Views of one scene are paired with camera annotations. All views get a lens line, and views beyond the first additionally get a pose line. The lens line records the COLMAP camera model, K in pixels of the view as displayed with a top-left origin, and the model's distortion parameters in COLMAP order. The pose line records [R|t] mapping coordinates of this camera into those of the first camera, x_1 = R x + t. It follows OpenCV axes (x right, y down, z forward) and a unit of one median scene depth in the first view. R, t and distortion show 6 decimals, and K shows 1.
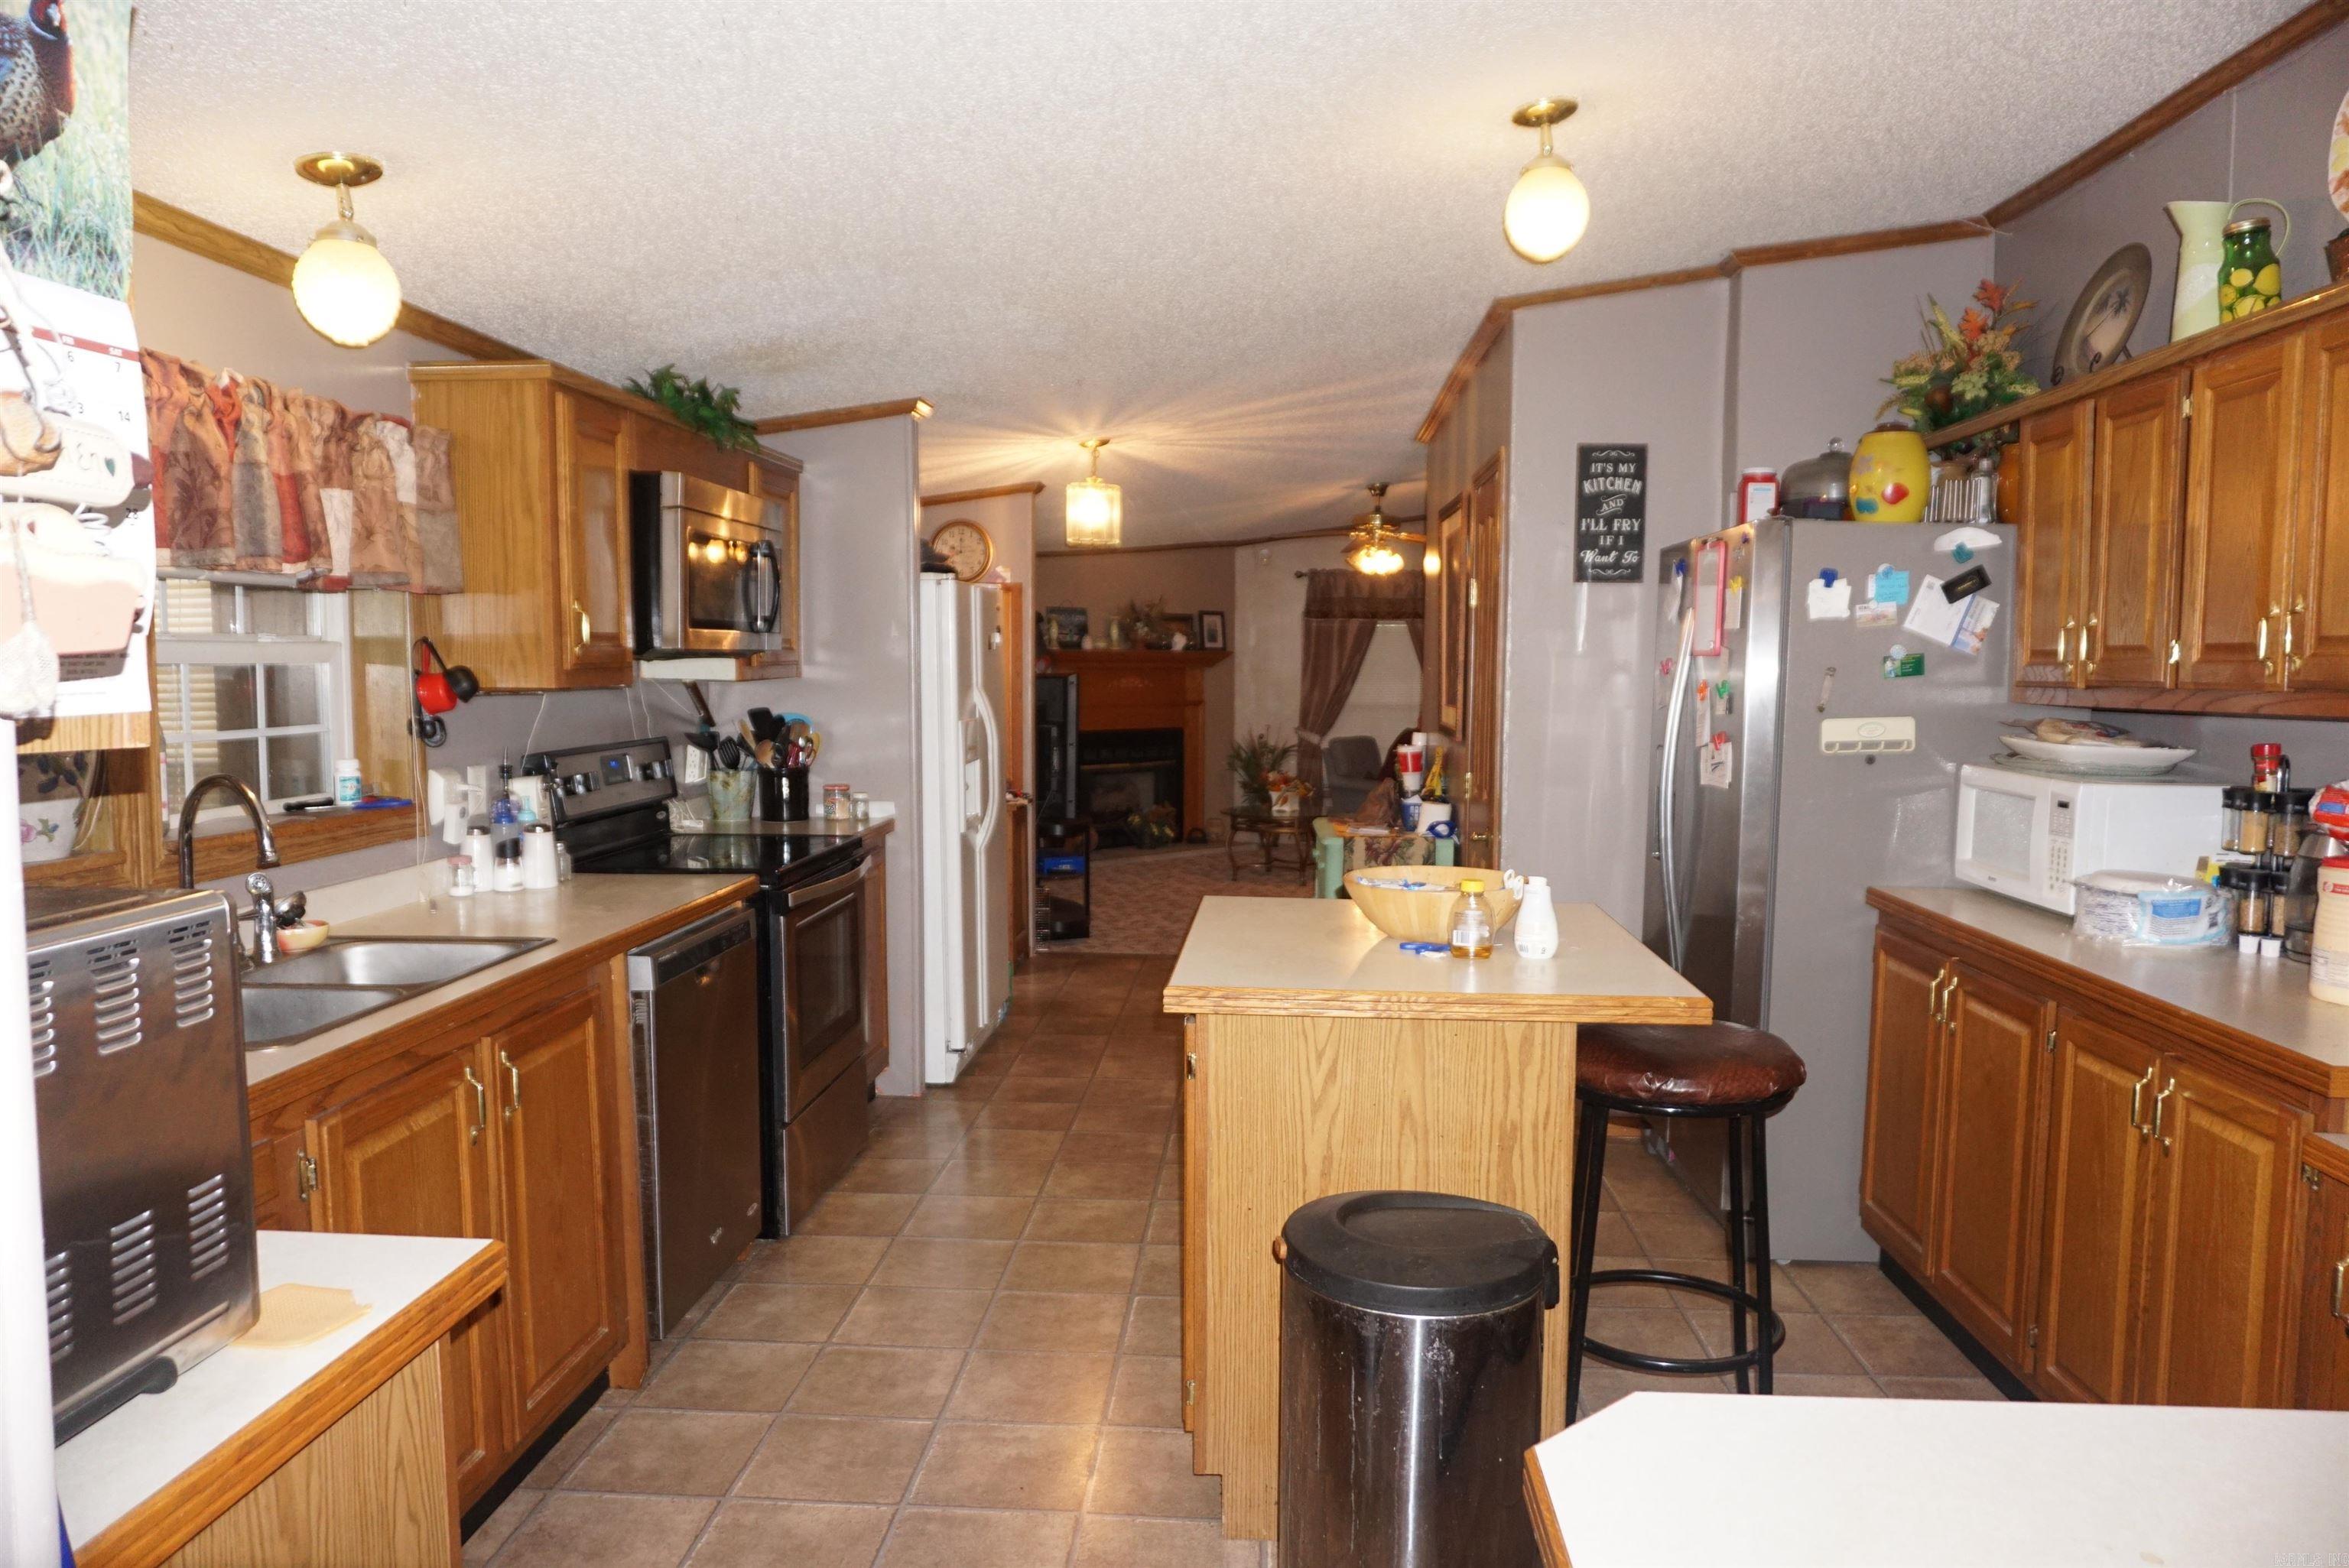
lens RADIAL K [[1530.9, 0, 1177.8], [0, 1530.9, 786.5], [0, 0, 1]] dist [-0.042582, 0.006239]
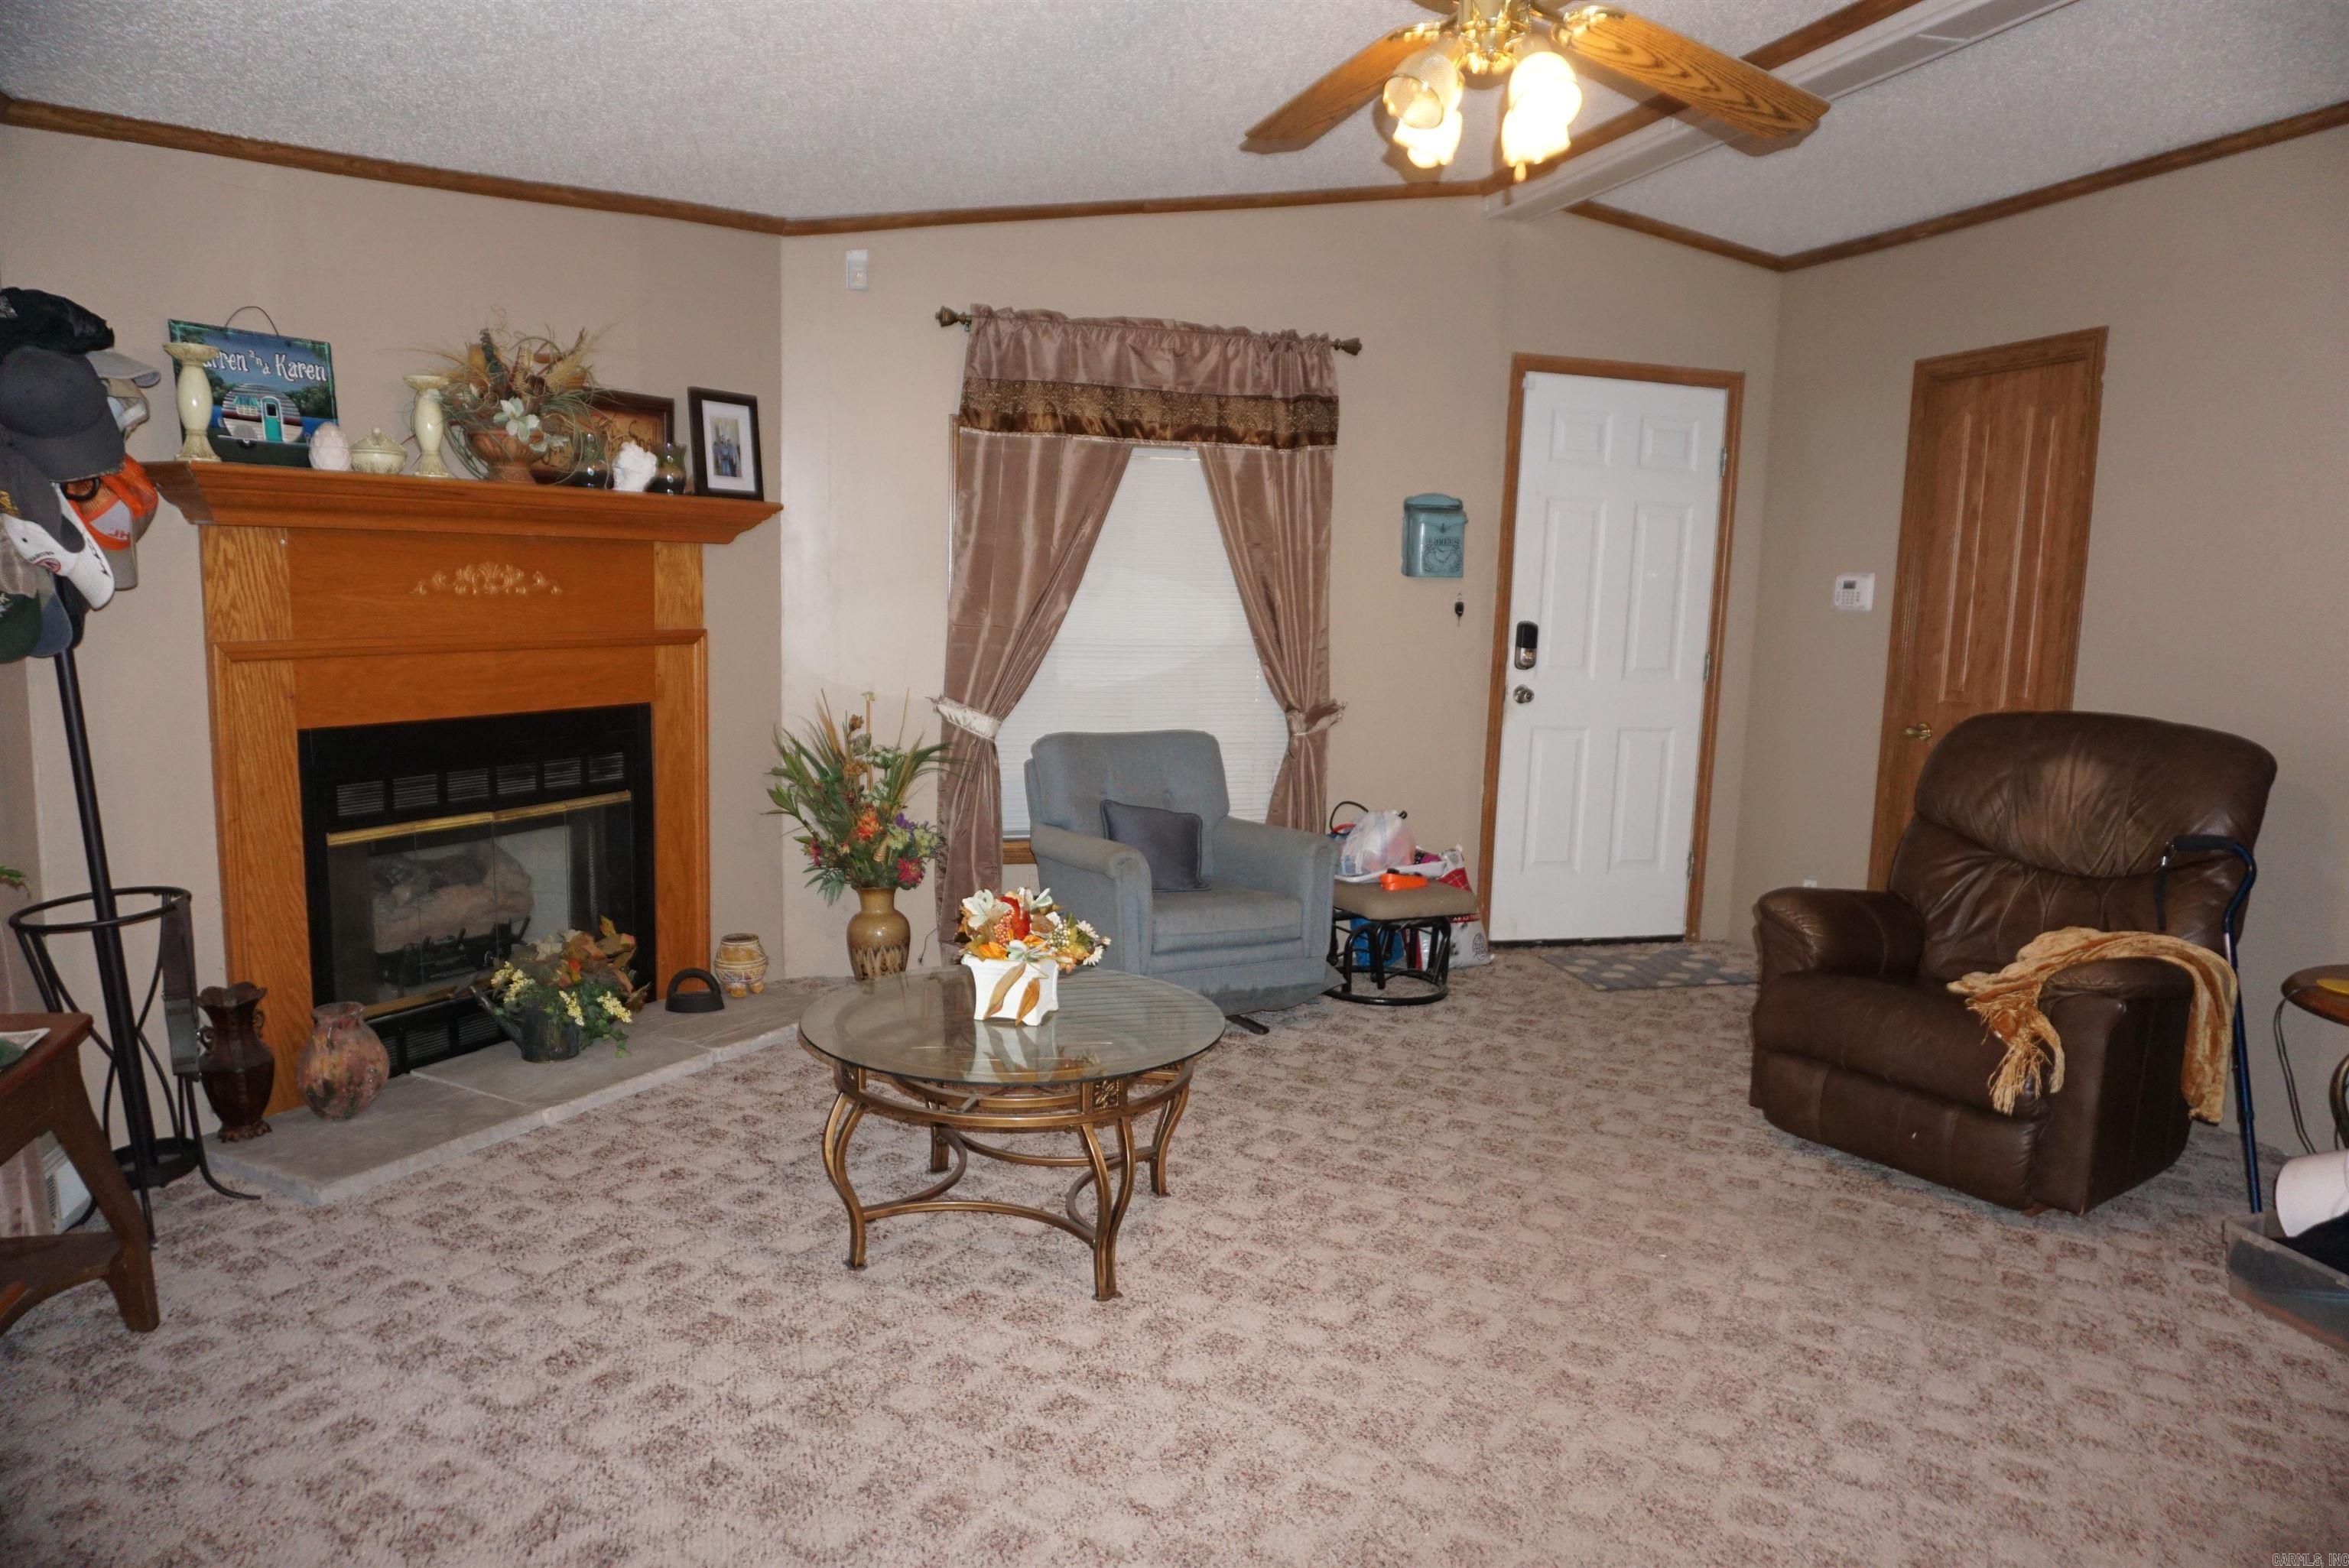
lens RADIAL K [[1530.9, 0, 1162.6], [0, 1530.9, 790.6], [0, 0, 1]] dist [-0.042582, 0.006239]
pose [[0.942993, -0.020605, 0.332175, -0.002422], [-0.002955, 0.997524, 0.070265, -0.043627], [-0.332800, -0.067241, 0.940597, 0.606840]]
